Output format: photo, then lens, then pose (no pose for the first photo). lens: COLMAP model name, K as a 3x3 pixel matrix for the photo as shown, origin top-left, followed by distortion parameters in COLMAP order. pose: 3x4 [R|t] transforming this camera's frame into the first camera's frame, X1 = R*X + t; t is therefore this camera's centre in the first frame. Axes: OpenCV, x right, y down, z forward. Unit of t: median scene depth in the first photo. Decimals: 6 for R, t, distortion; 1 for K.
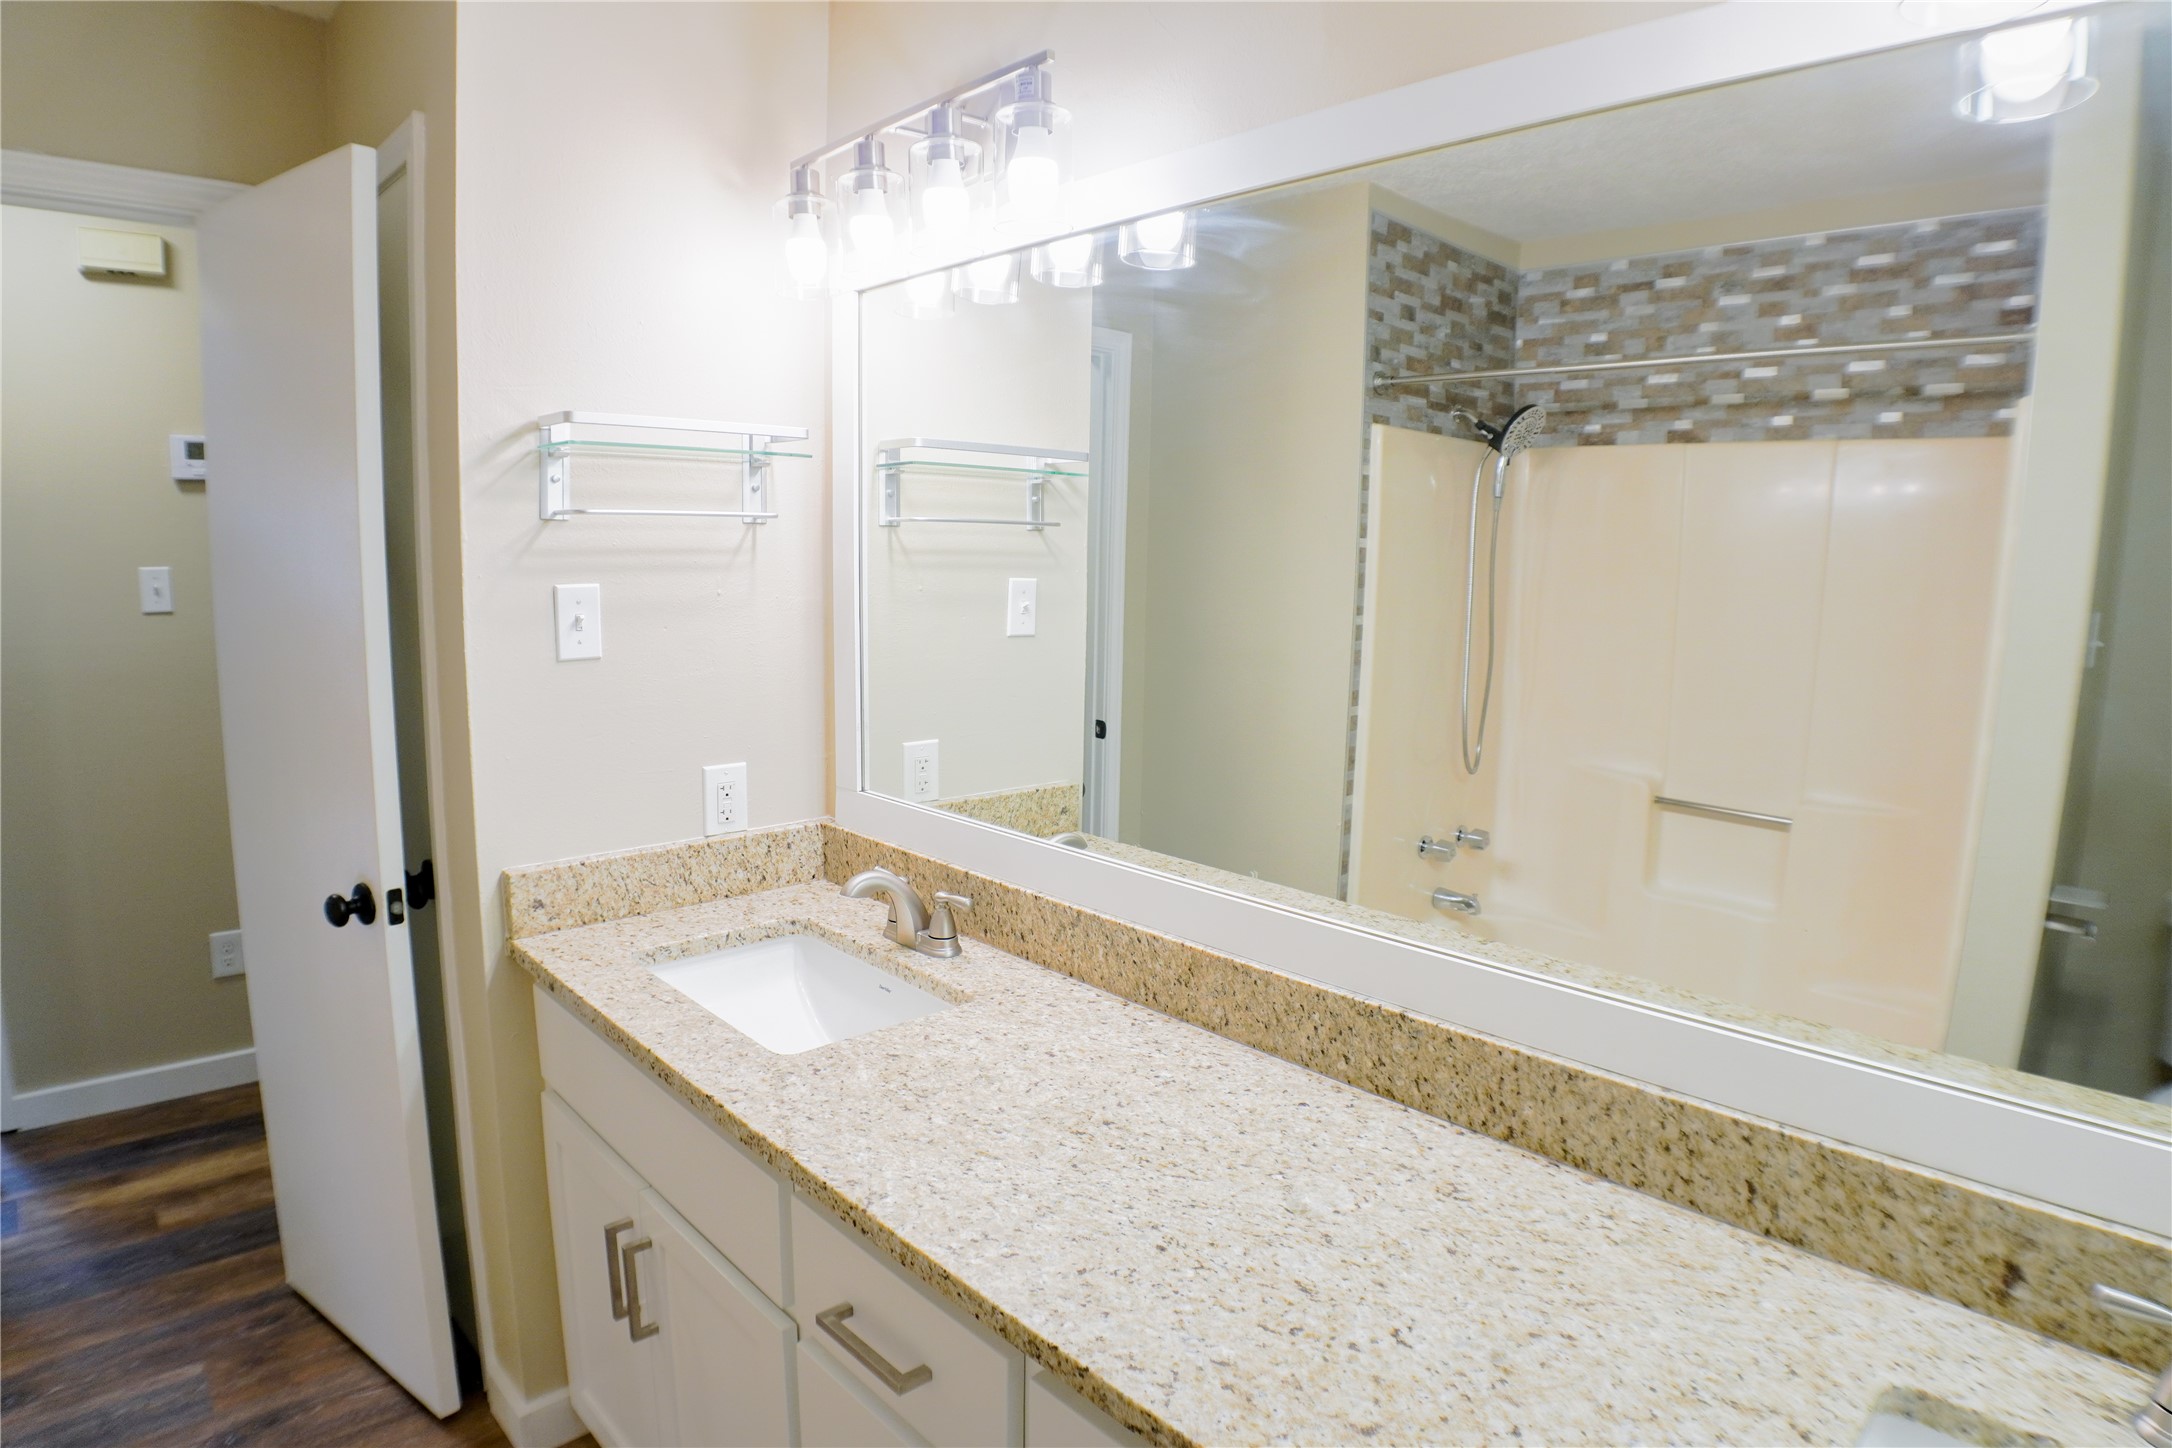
lens RADIAL K [[1205.8, 0, 1094.9], [0, 1205.8, 723.5], [0, 0, 1]] dist [-0.133621, 0.039133]
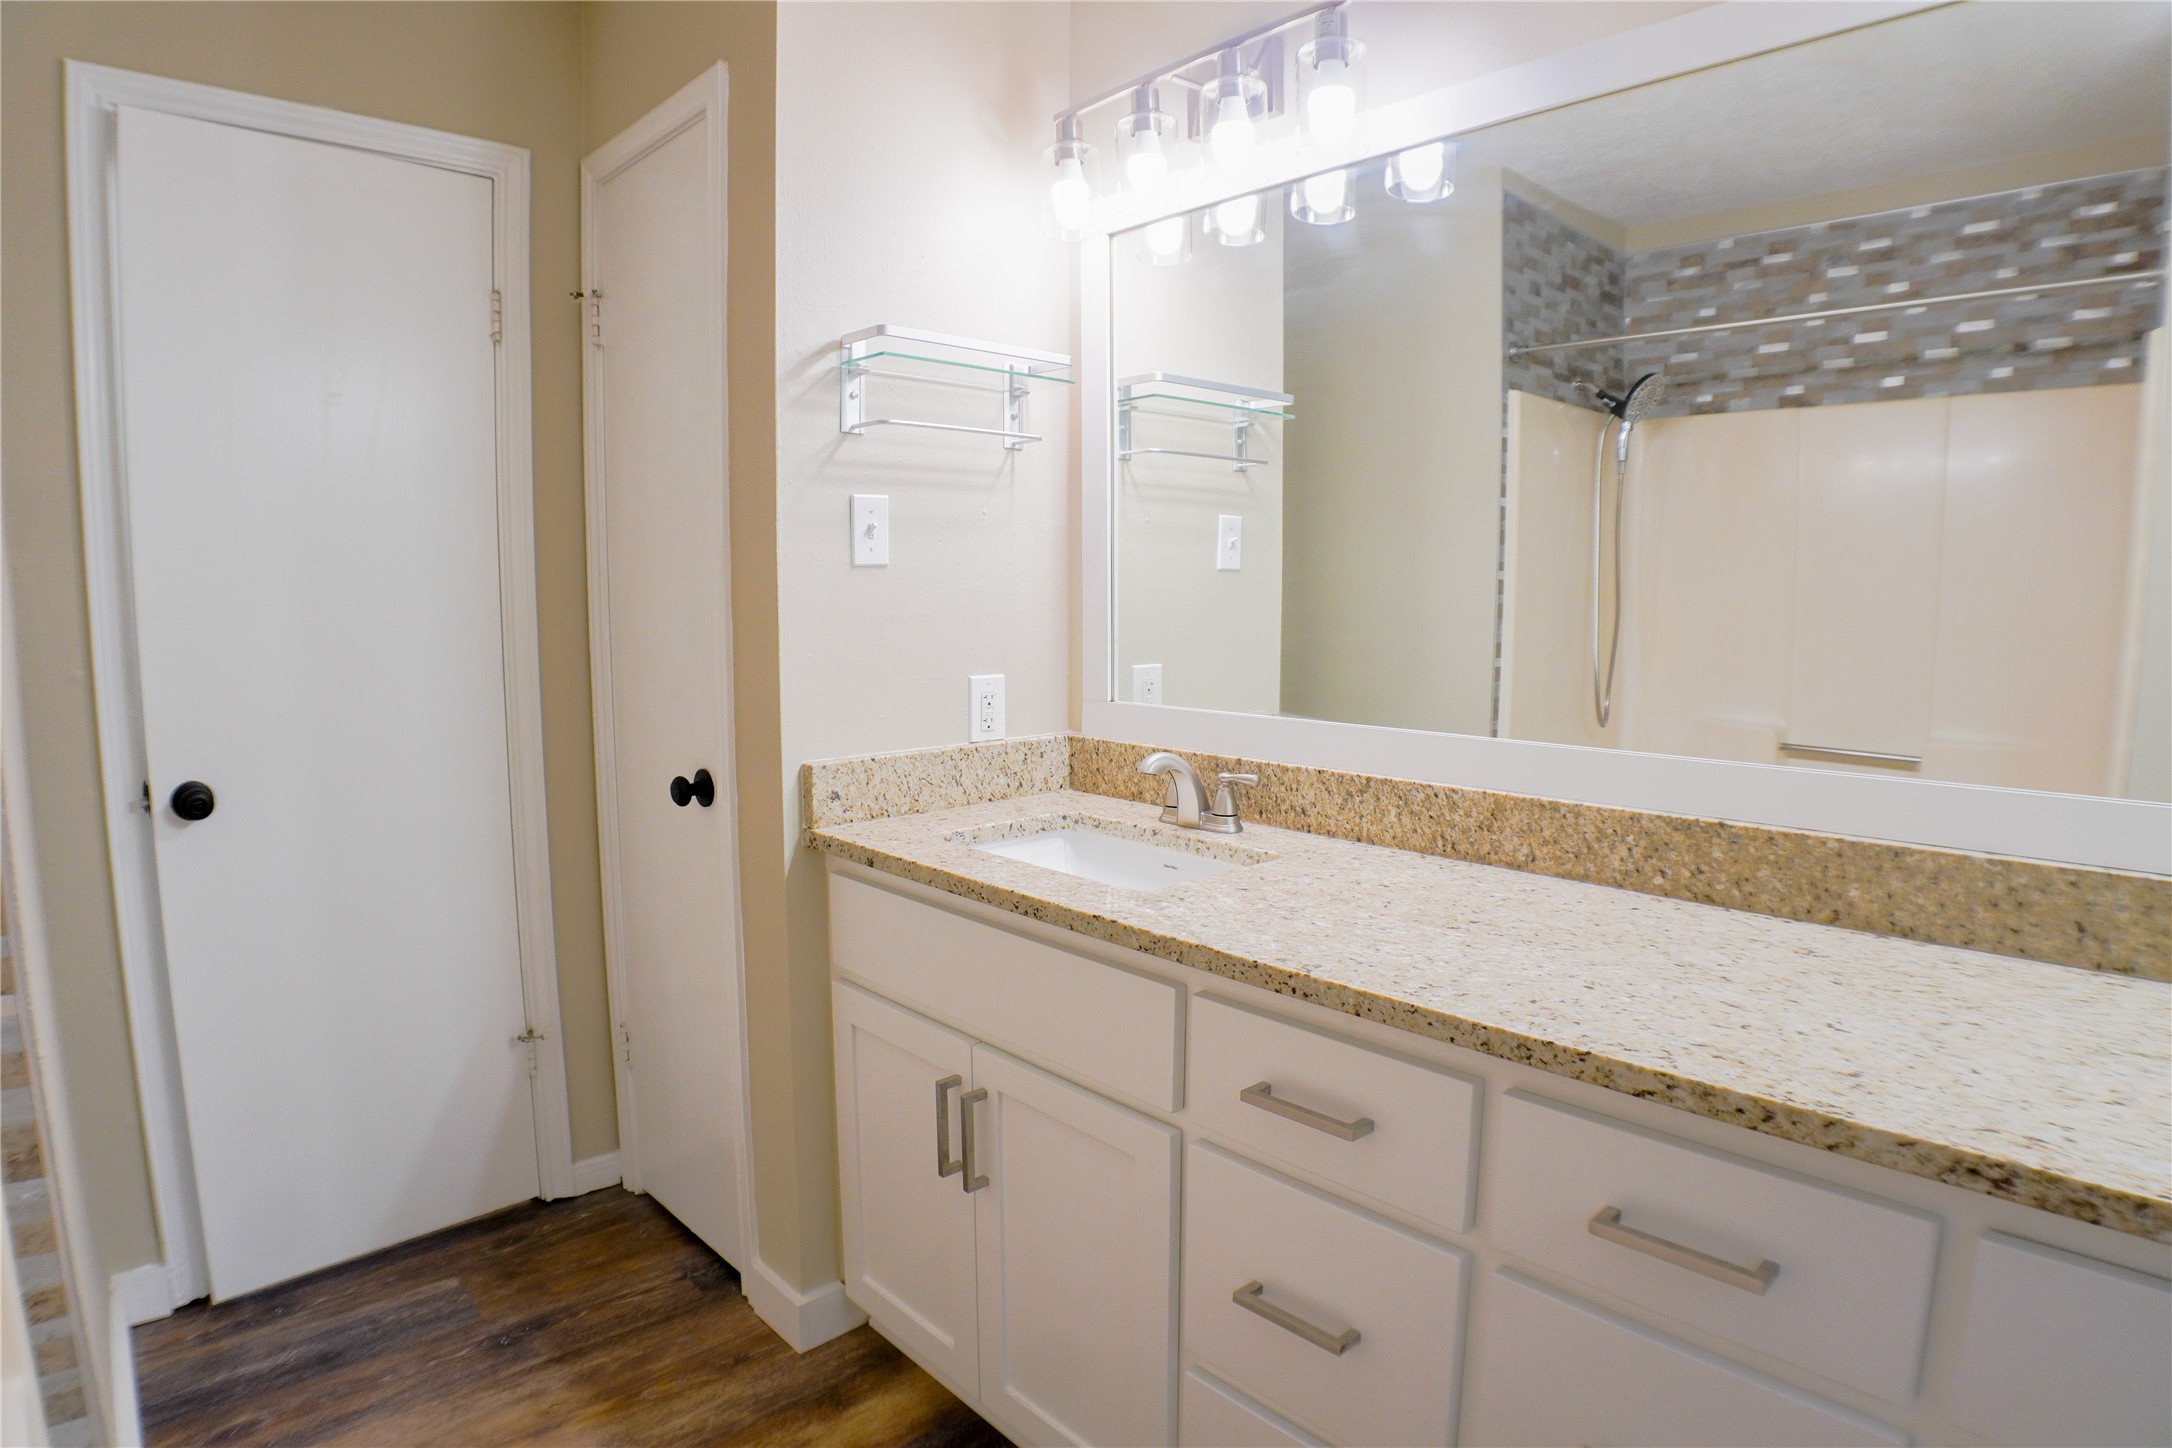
lens RADIAL K [[1202.1, 0, 1099.4], [0, 1202.1, 727.3], [0, 0, 1]] dist [-0.122666, 0.031608]
pose [[0.999807, -0.016815, -0.010189, -0.224624], [0.016528, 0.999480, -0.027672, 0.125603], [0.010649, 0.027498, 0.999565, -0.073827]]
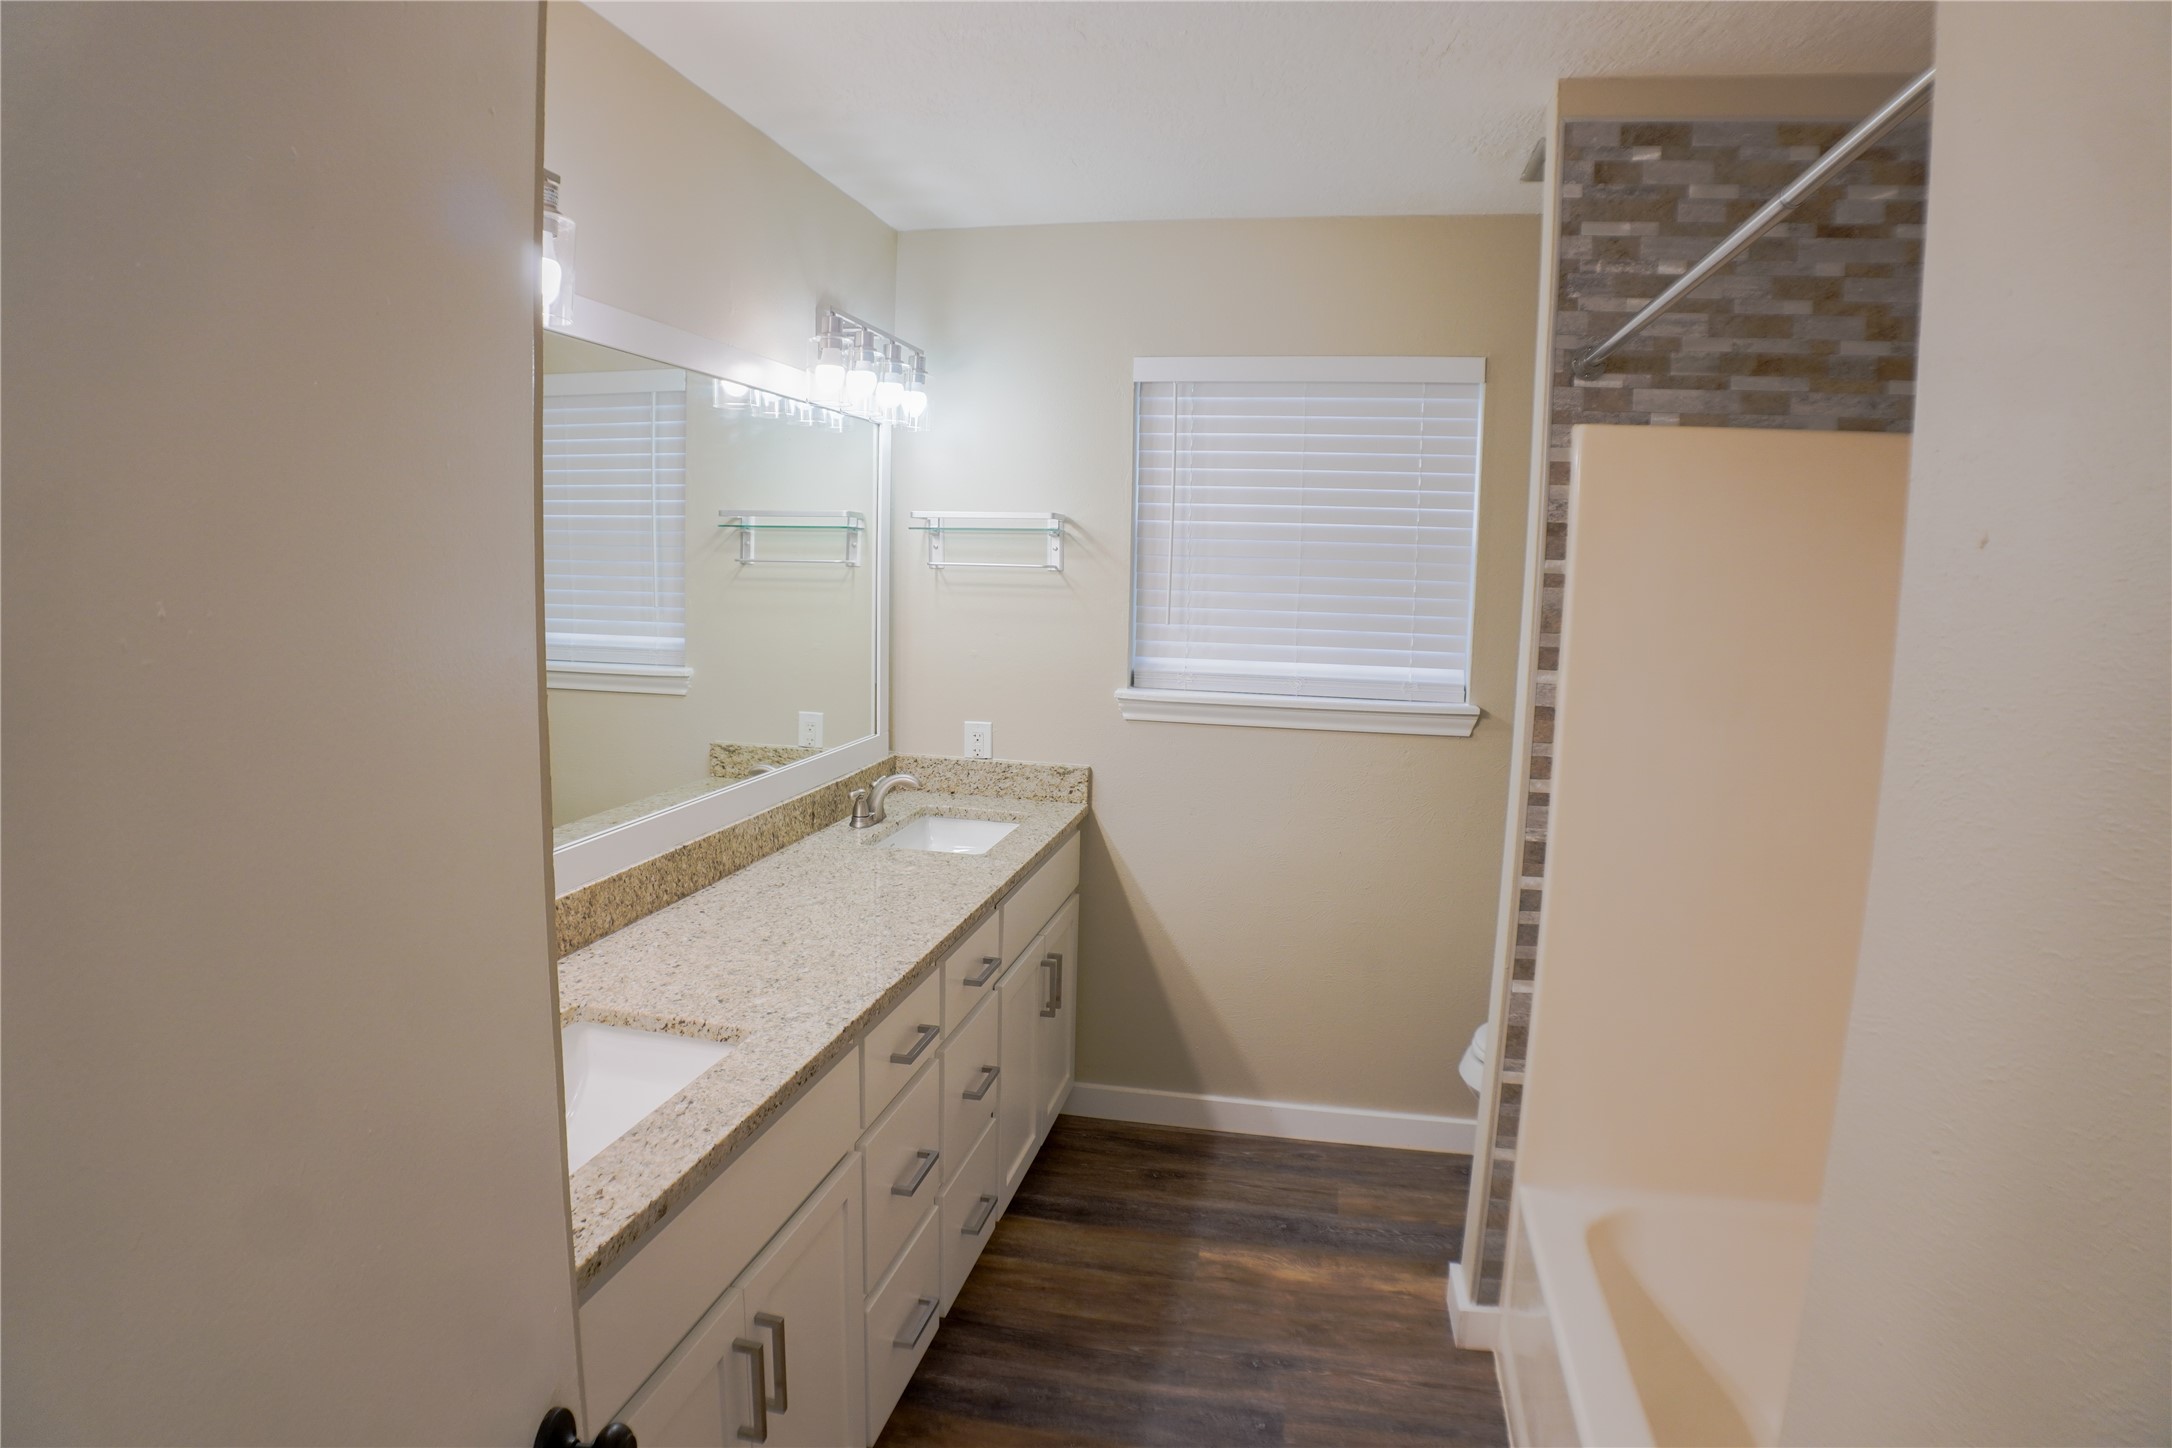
lens RADIAL K [[1205.8, 0, 1094.9], [0, 1205.8, 723.5], [0, 0, 1]] dist [-0.133621, 0.039133]
pose [[-0.570489, -0.141779, 0.808975, -1.080584], [0.077948, 0.971195, 0.225178, -0.205591], [-0.817598, 0.191520, -0.543005, 1.020683]]
